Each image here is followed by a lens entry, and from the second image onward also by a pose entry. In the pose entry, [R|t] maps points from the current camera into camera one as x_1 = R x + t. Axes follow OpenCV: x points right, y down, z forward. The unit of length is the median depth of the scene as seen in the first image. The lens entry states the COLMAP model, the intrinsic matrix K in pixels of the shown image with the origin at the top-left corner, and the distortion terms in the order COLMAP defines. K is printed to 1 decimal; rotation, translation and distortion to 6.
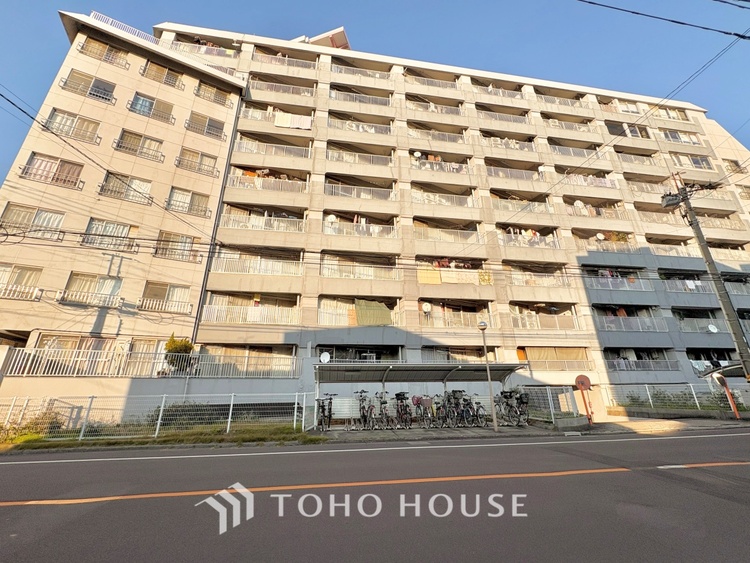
lens RADIAL K [[297.9, 0, 375.1], [0, 297.9, 285.0], [0, 0, 1]] dist [-0.000258, 0.000158]
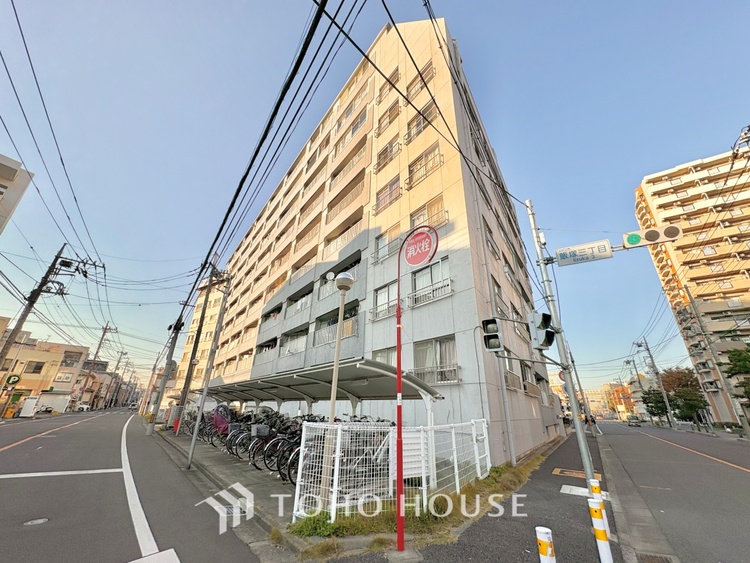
lens RADIAL K [[297.9, 0, 377.3], [0, 297.9, 277.6], [0, 0, 1]] dist [-0.000258, 0.000158]
pose [[0.475600, -0.333813, -0.813863, 2.238791], [0.276339, 0.935059, -0.222037, 0.229257], [0.835129, -0.119301, 0.536960, 0.776242]]
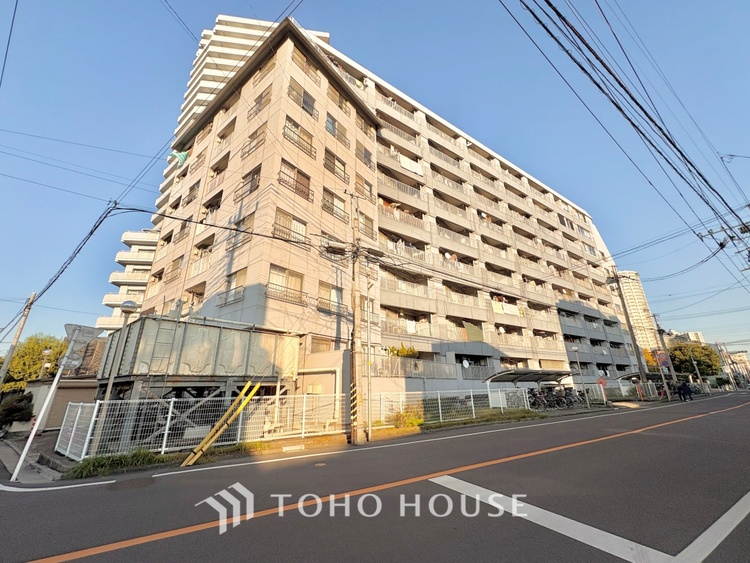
lens RADIAL K [[297.9, 0, 377.2], [0, 297.9, 282.9], [0, 0, 1]] dist [-0.000258, 0.000158]
pose [[0.905685, 0.137139, 0.401159, -0.881484], [-0.134952, 0.990274, -0.033855, -0.019515], [-0.401900, -0.023475, 0.915383, -0.066844]]
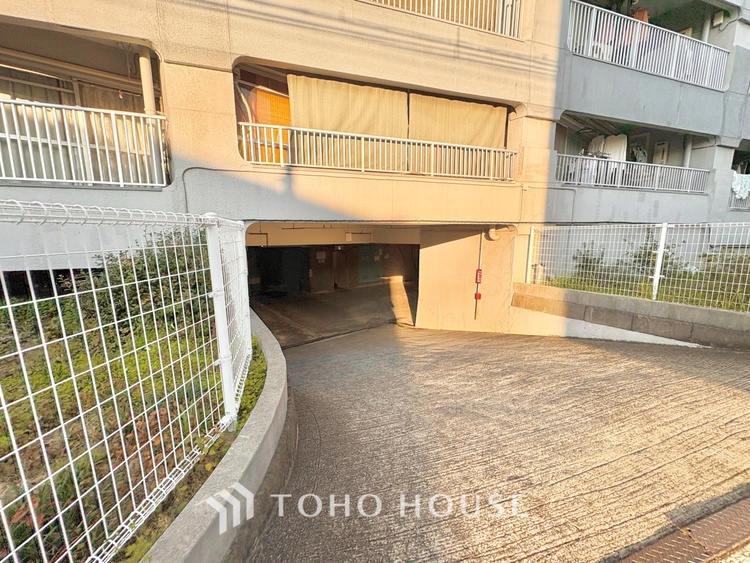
lens RADIAL K [[297.9, 0, 375.2], [0, 297.9, 285.2], [0, 0, 1]] dist [-0.000258, 0.000158]
pose [[0.984973, -0.023024, 0.171169, 0.493193], [-0.063501, 0.873377, 0.482887, 0.222105], [-0.160613, -0.486500, 0.858790, 0.644642]]
